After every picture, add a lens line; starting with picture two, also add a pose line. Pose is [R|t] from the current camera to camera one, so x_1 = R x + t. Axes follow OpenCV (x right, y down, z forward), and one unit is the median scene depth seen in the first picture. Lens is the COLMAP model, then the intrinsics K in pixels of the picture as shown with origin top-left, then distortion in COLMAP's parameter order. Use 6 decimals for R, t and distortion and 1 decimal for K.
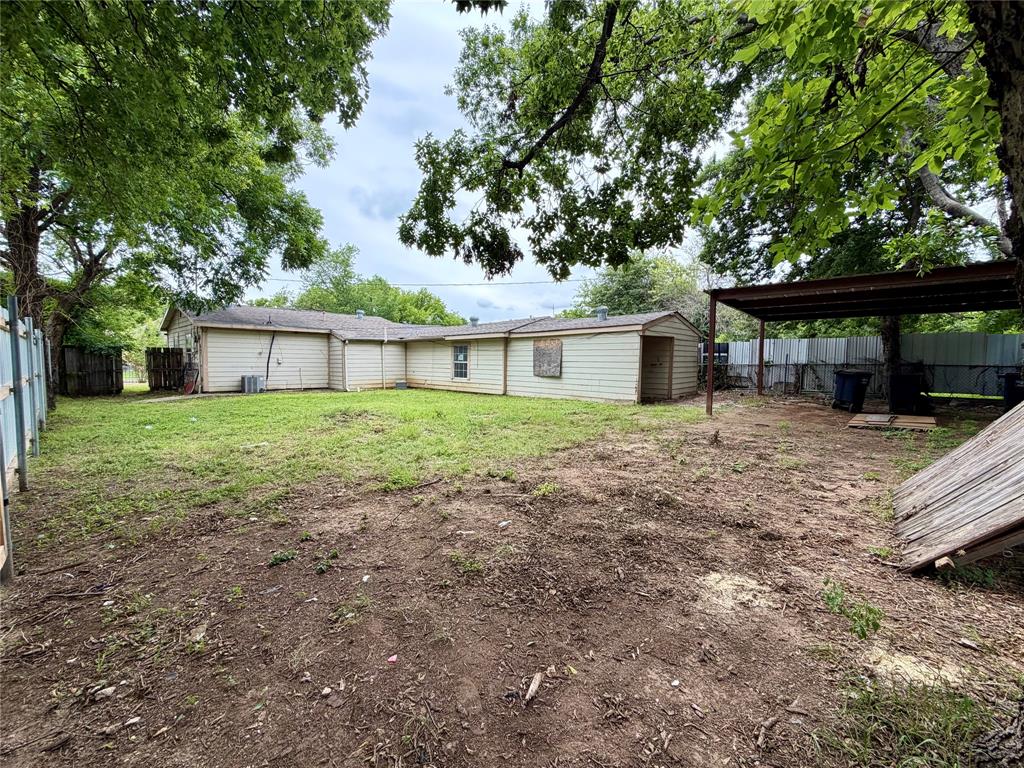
lens RADIAL K [[409.4, 0, 508.2], [0, 409.4, 385.9], [0, 0, 1]] dist [0.001284, 0.000136]
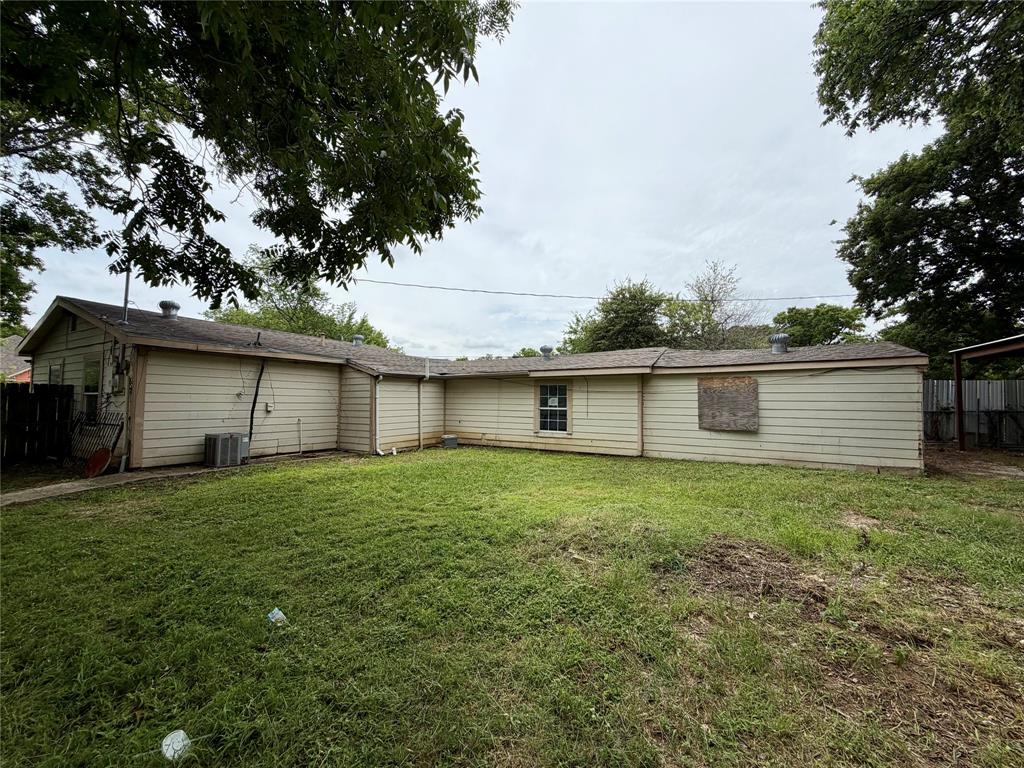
lens RADIAL K [[409.4, 0, 505.7], [0, 409.4, 385.3], [0, 0, 1]] dist [0.001284, 0.000136]
pose [[0.975531, 0.009038, 0.219677, -0.393904], [0.013077, 0.995001, -0.099007, -0.033334], [-0.219473, 0.099458, 0.970536, 0.378335]]
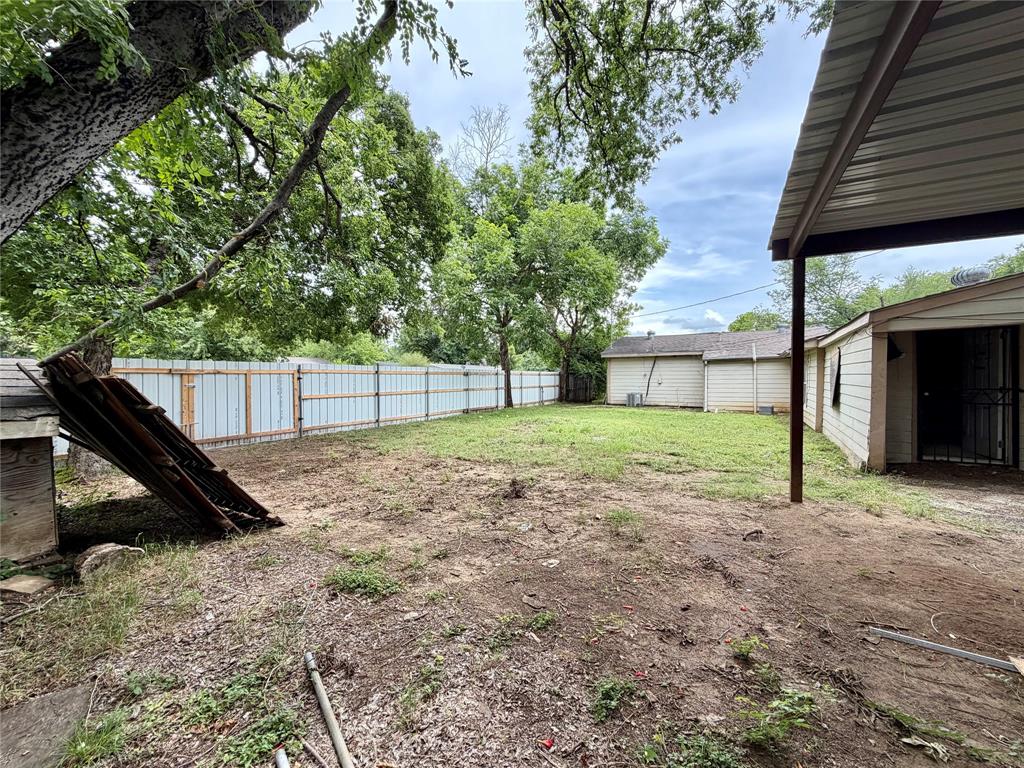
lens RADIAL K [[409.4, 0, 507.8], [0, 409.4, 382.7], [0, 0, 1]] dist [0.001284, 0.000136]
pose [[0.216797, 0.004437, -0.976207, 0.554263], [-0.055457, 0.998431, -0.007778, -0.027025], [0.974640, 0.055823, 0.216703, 0.356917]]
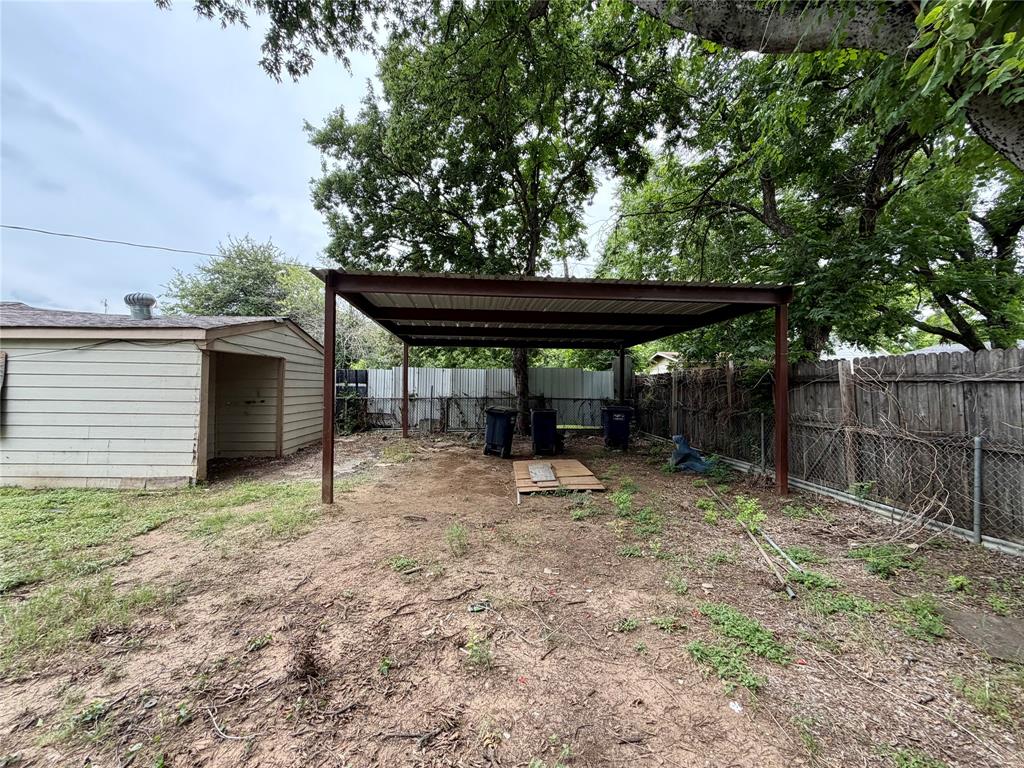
lens RADIAL K [[409.4, 0, 507.3], [0, 409.4, 385.3], [0, 0, 1]] dist [0.001284, 0.000136]
pose [[0.693138, 0.007387, 0.720767, 0.167371], [0.038896, 0.998107, -0.047635, -0.030232], [-0.719755, 0.061052, 0.691539, 0.283040]]
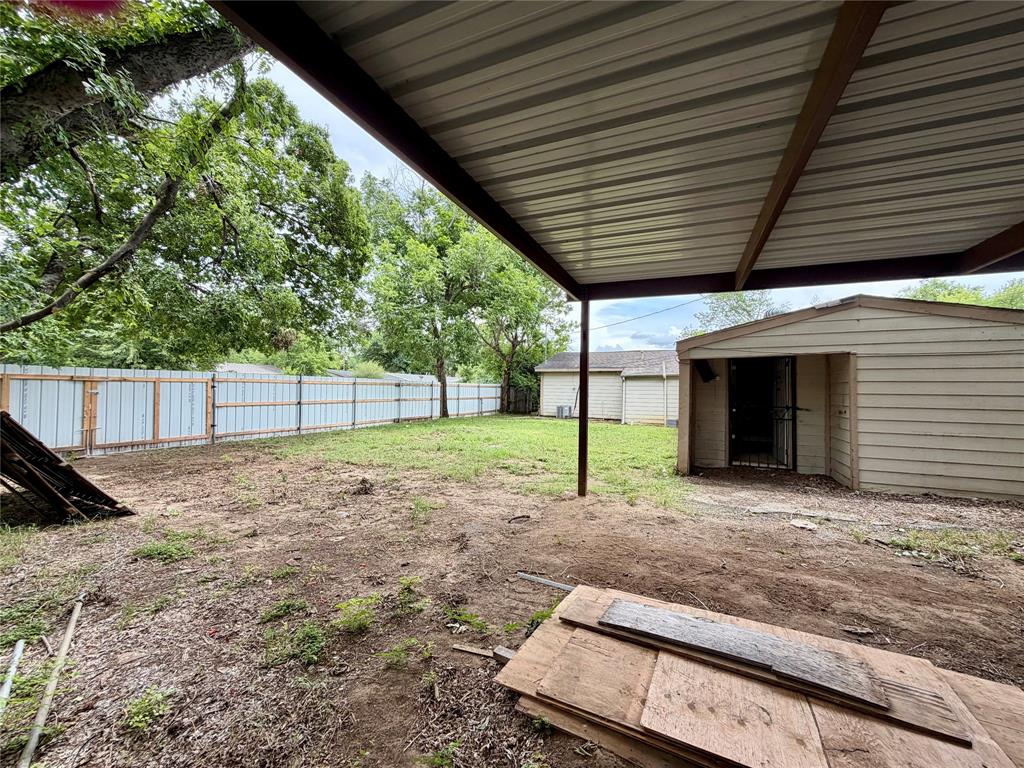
lens RADIAL K [[409.4, 0, 507.3], [0, 409.4, 382.8], [0, 0, 1]] dist [0.001284, 0.000136]
pose [[0.287787, -0.016265, -0.957556, 0.644804], [-0.072007, 0.996658, -0.038570, -0.036721], [0.954984, 0.080051, 0.285654, 0.452062]]
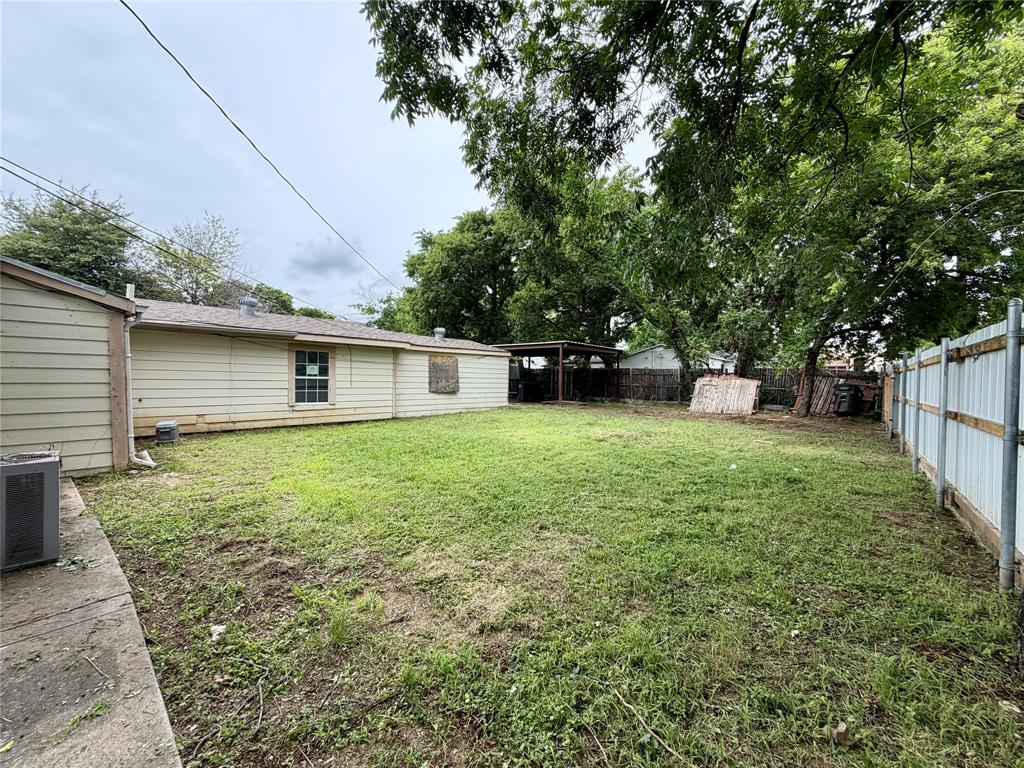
lens RADIAL K [[409.4, 0, 514.9], [0, 409.4, 385.8], [0, 0, 1]] dist [0.001284, 0.000136]
pose [[-0.060640, -0.025727, 0.997828, -0.852146], [0.044293, 0.998614, 0.028439, -0.056224], [-0.997177, 0.045921, -0.059416, 0.825634]]
